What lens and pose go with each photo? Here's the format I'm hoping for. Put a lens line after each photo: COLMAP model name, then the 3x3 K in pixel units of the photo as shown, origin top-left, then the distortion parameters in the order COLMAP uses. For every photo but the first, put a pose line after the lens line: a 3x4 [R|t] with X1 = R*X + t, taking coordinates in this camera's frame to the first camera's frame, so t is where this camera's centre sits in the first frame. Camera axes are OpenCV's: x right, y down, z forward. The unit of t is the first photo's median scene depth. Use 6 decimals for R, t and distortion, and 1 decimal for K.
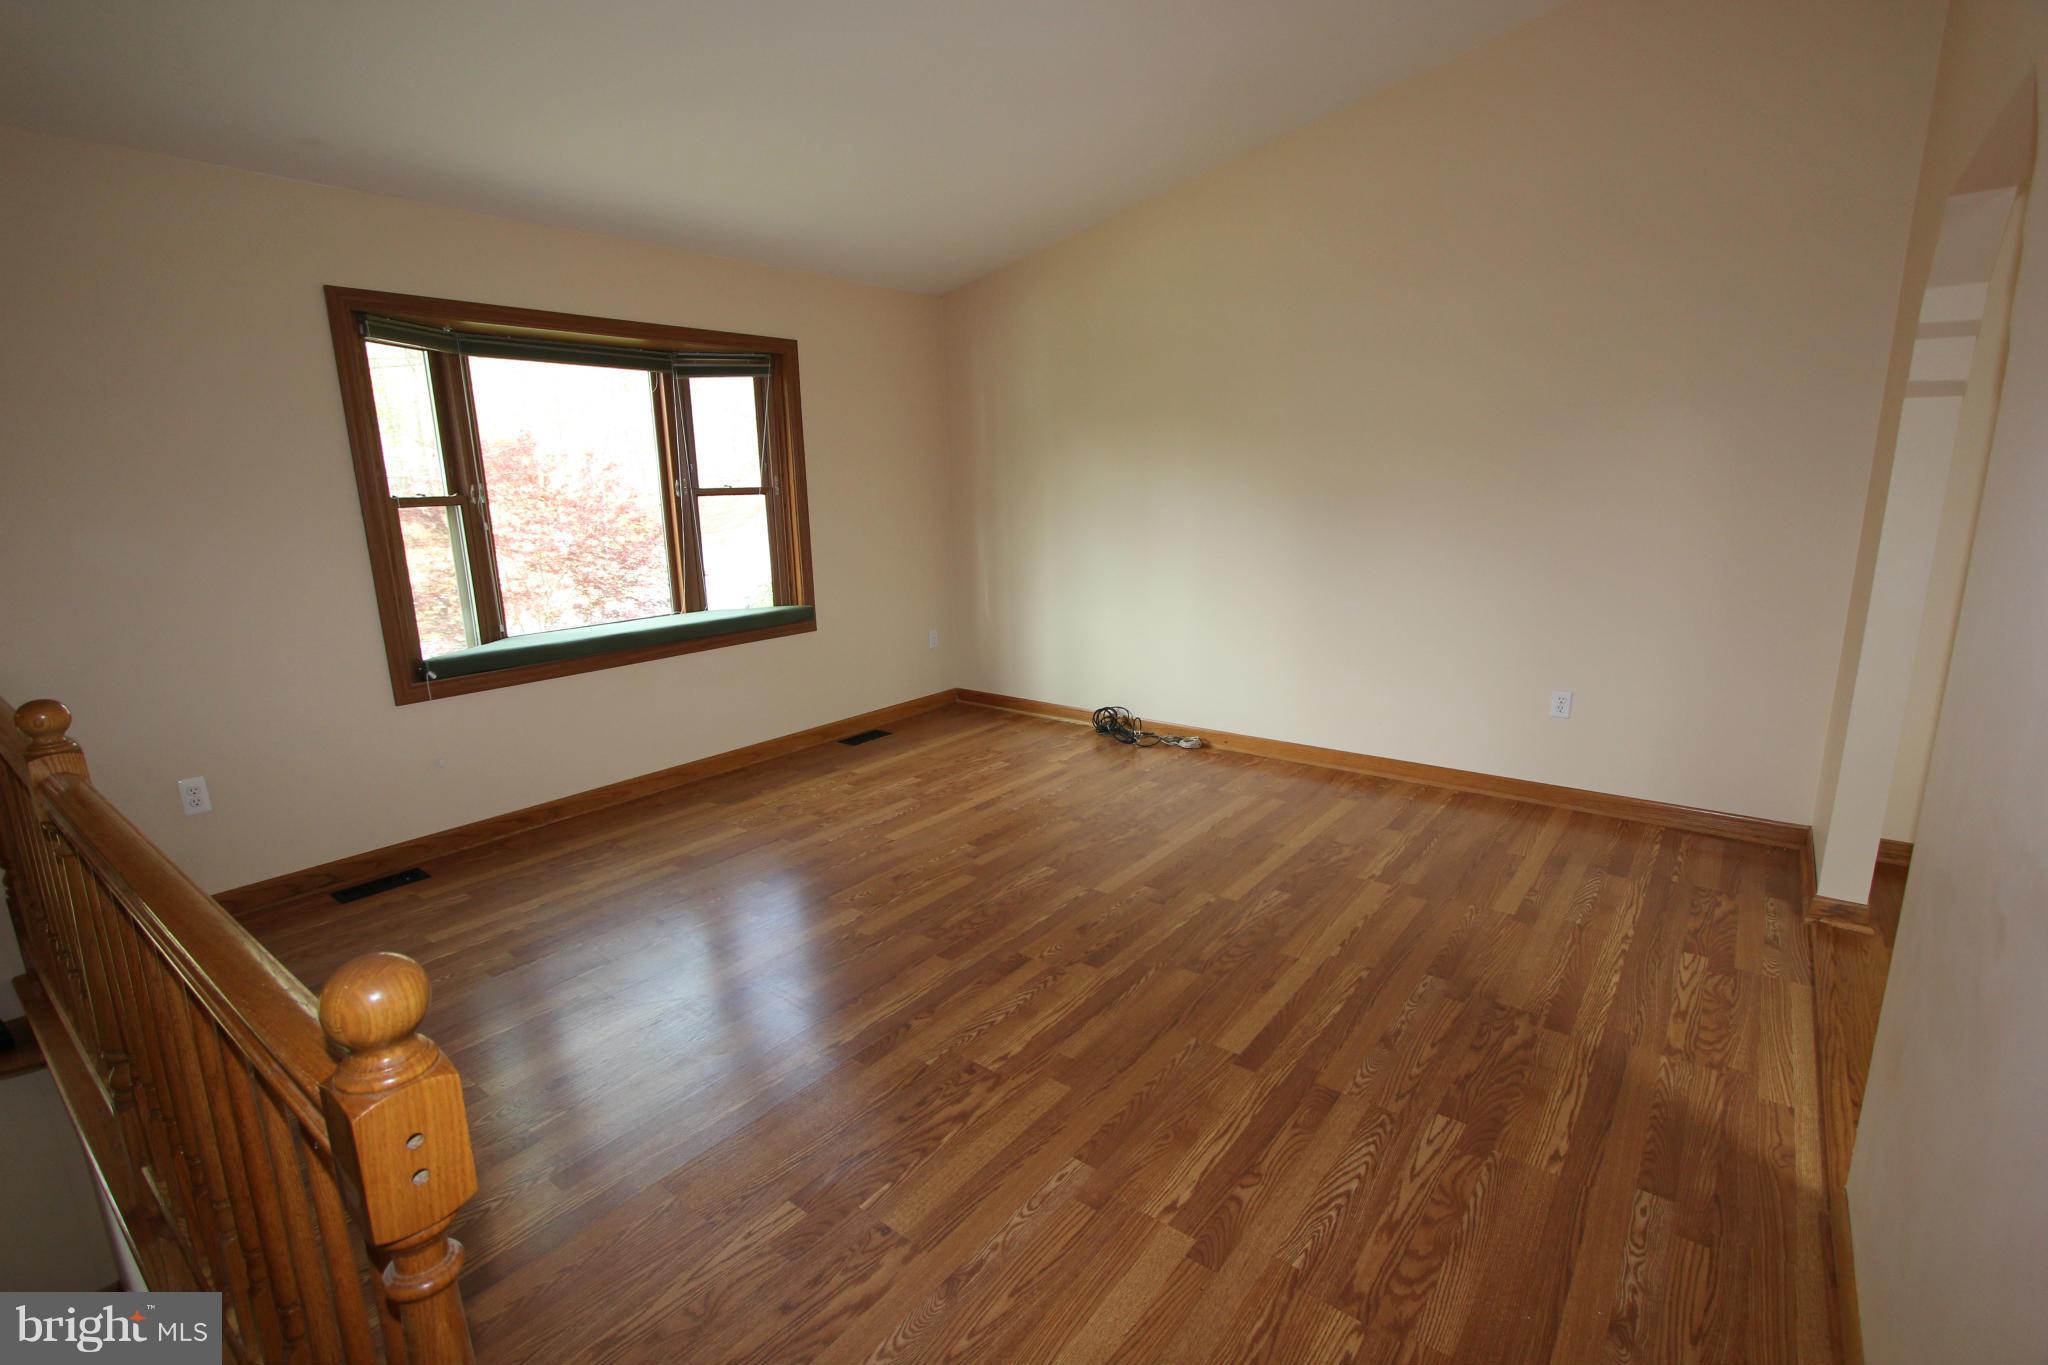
lens RADIAL K [[945.0, 0, 1023.4], [0, 945.0, 688.9], [0, 0, 1]] dist [-0.014694, 0.000336]
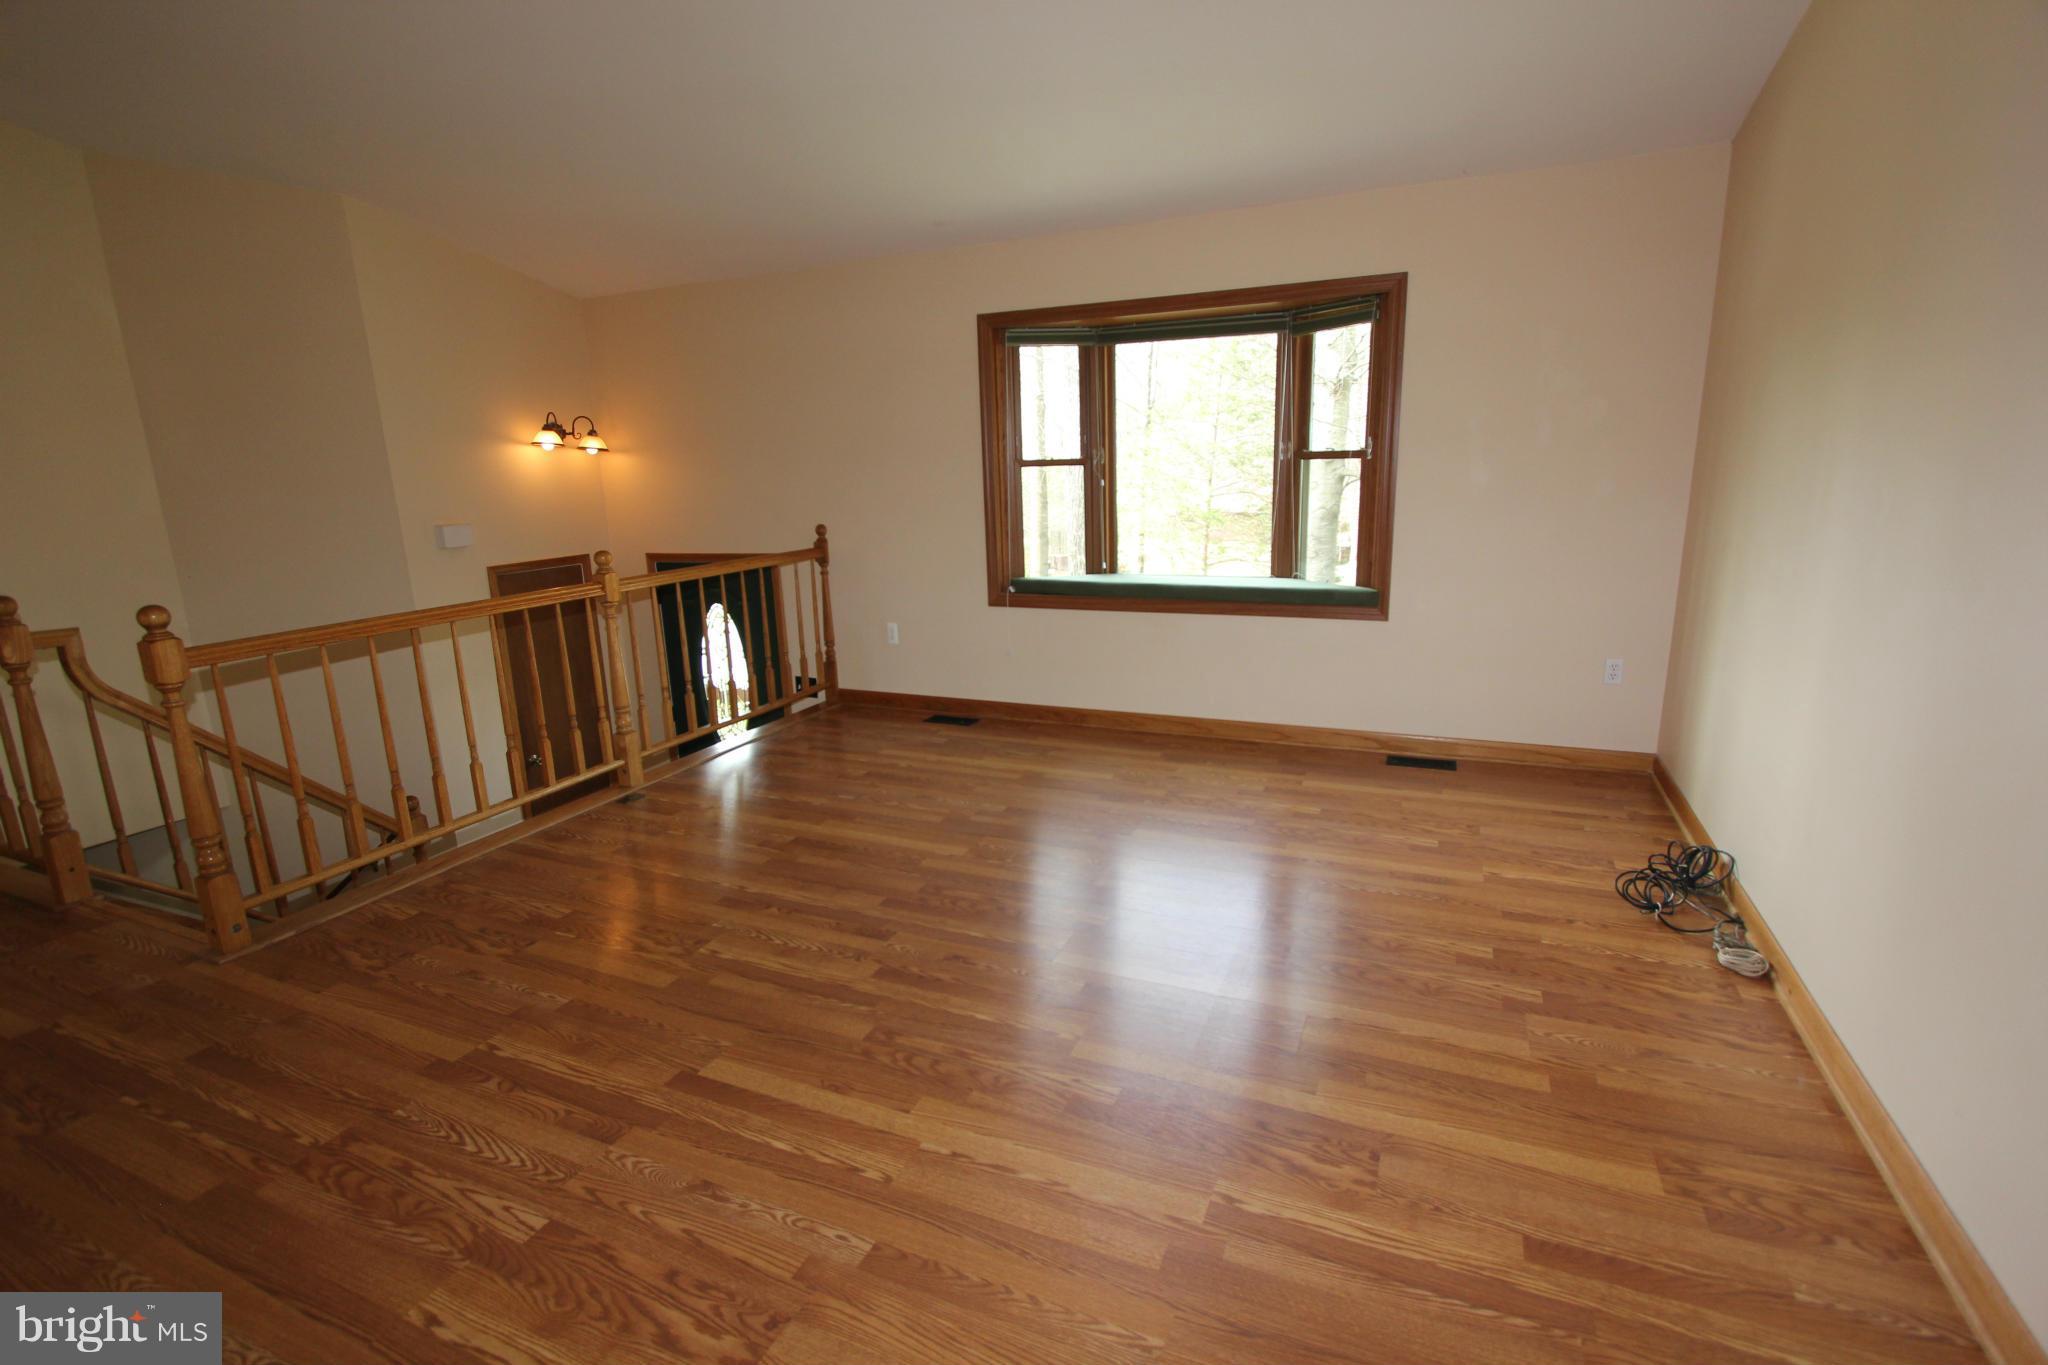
lens RADIAL K [[945.0, 0, 1023.4], [0, 945.0, 688.9], [0, 0, 1]] dist [-0.014694, 0.000336]
pose [[0.240863, 0.238749, -0.940736, 0.979551], [-0.189741, 0.962153, 0.195603, -0.203860], [0.951831, 0.131383, 0.277048, 0.887728]]
